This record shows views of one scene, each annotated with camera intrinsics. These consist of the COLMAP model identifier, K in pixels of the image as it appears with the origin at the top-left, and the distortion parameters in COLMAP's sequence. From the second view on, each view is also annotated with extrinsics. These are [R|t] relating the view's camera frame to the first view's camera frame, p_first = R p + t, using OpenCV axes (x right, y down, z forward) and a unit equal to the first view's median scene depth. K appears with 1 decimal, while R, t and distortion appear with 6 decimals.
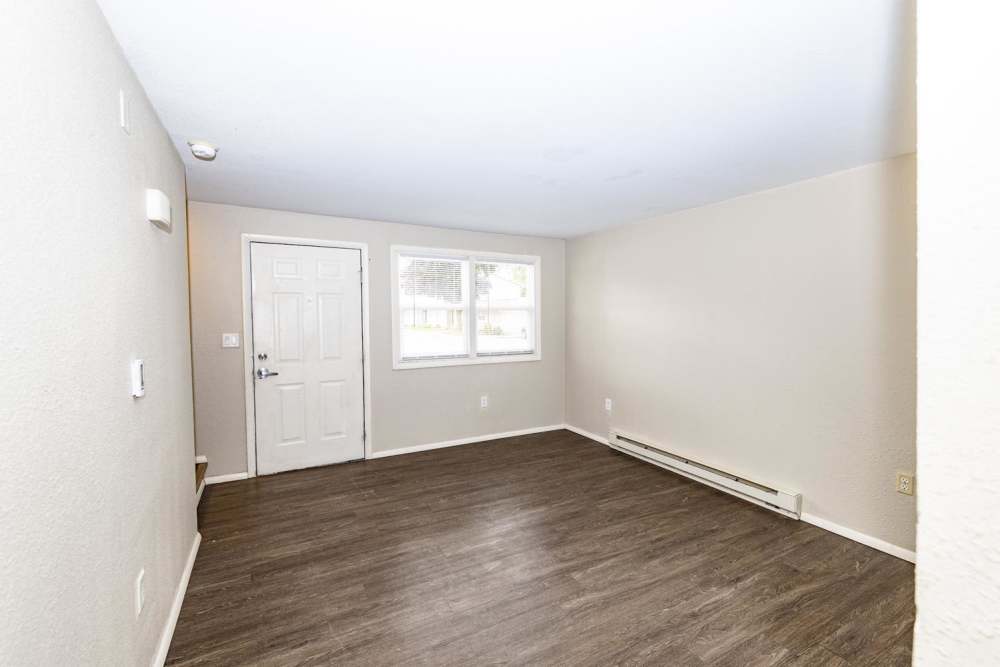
lens RADIAL K [[431.0, 0, 504.5], [0, 431.0, 335.8], [0, 0, 1]] dist [0.002317, -0.001807]
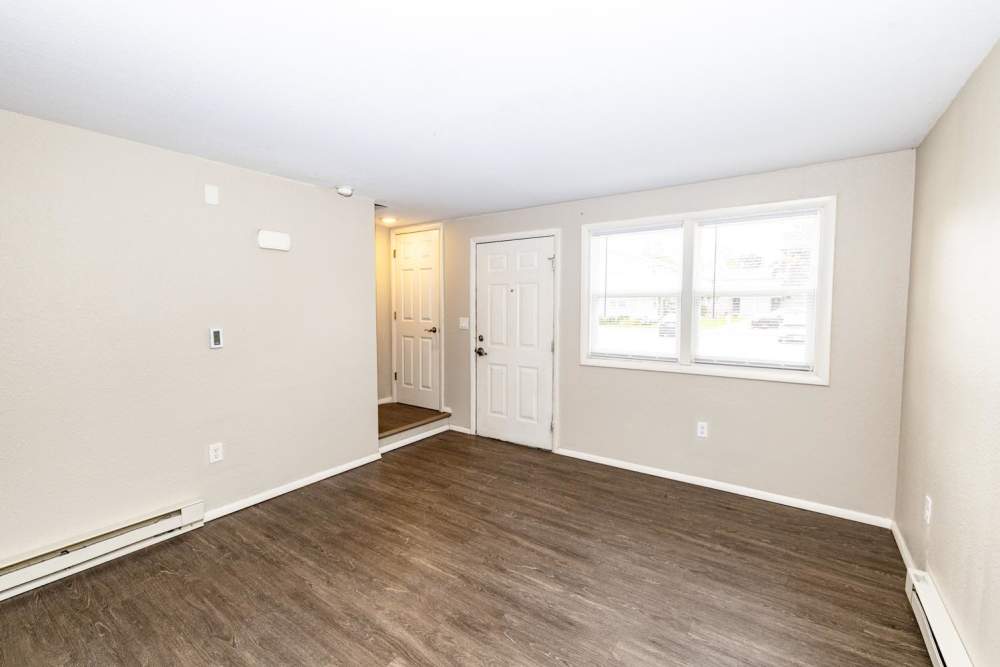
lens RADIAL K [[431.0, 0, 501.9], [0, 431.0, 333.5], [0, 0, 1]] dist [0.002317, -0.001807]
pose [[0.433172, 0.064806, -0.898978, 0.534764], [-0.040314, 0.997807, 0.052505, -0.029856], [0.900409, 0.013498, 0.434834, 0.514928]]
